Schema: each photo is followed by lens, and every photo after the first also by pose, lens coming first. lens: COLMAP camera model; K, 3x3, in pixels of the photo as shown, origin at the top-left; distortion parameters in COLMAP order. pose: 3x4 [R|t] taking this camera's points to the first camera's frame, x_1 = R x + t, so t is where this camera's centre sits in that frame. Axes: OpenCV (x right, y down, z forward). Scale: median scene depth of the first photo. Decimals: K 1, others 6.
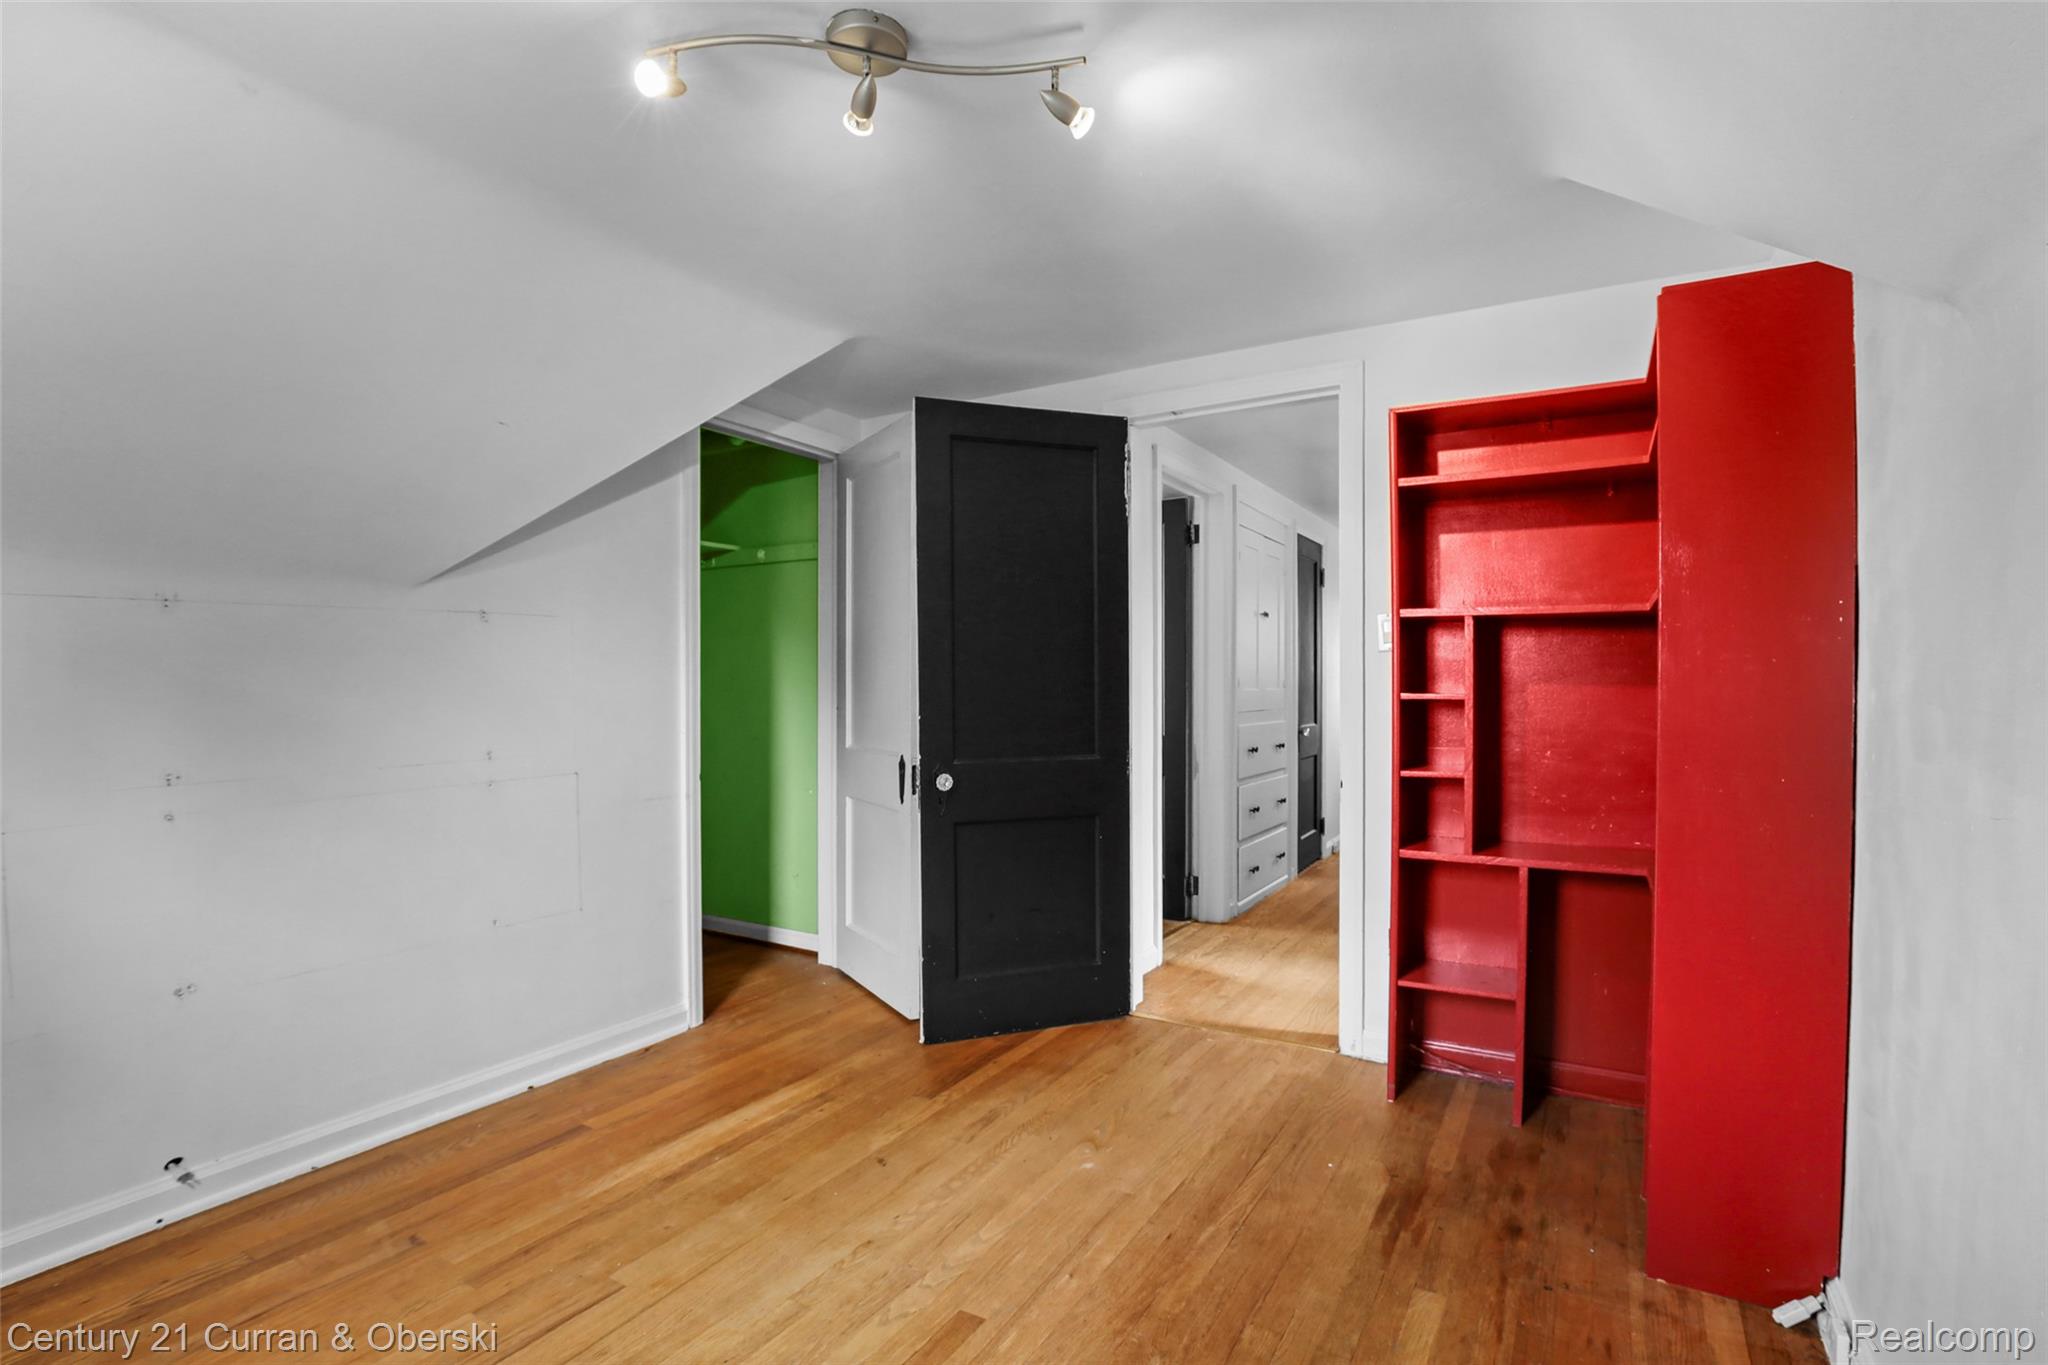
lens RADIAL K [[959.5, 0, 1031.0], [0, 959.5, 691.2], [0, 0, 1]] dist [-0.022986, 0.002248]
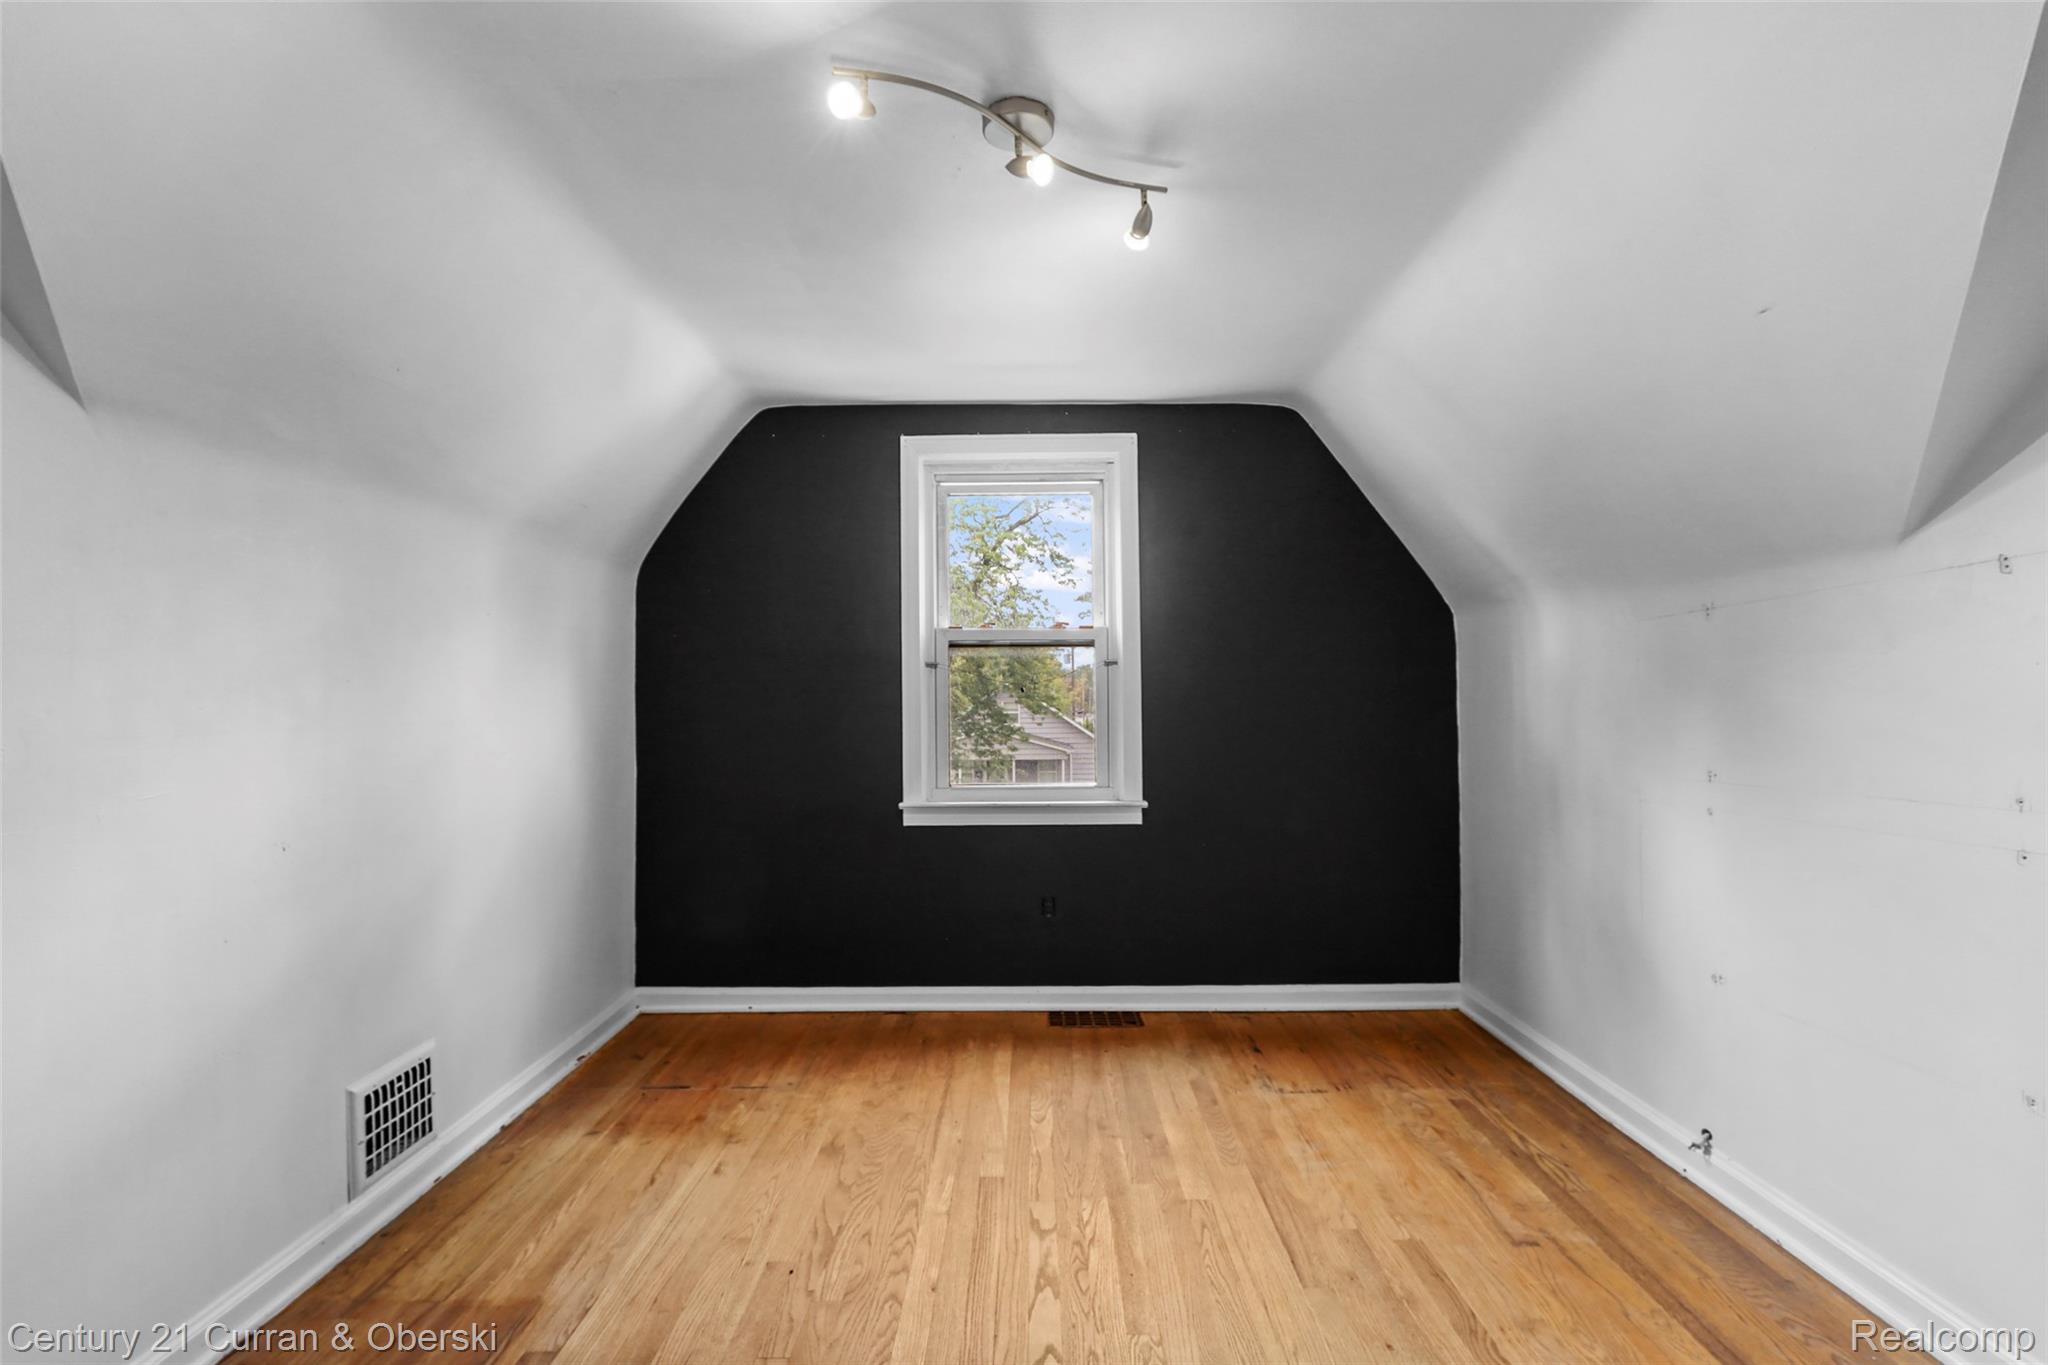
lens RADIAL K [[959.5, 0, 1033.6], [0, 959.5, 682.2], [0, 0, 1]] dist [-0.022986, 0.002248]
pose [[-0.856697, -0.000499, -0.515820, 0.303284], [0.006650, 0.999906, -0.012013, -0.004822], [0.515777, -0.013721, -0.856613, 1.541799]]
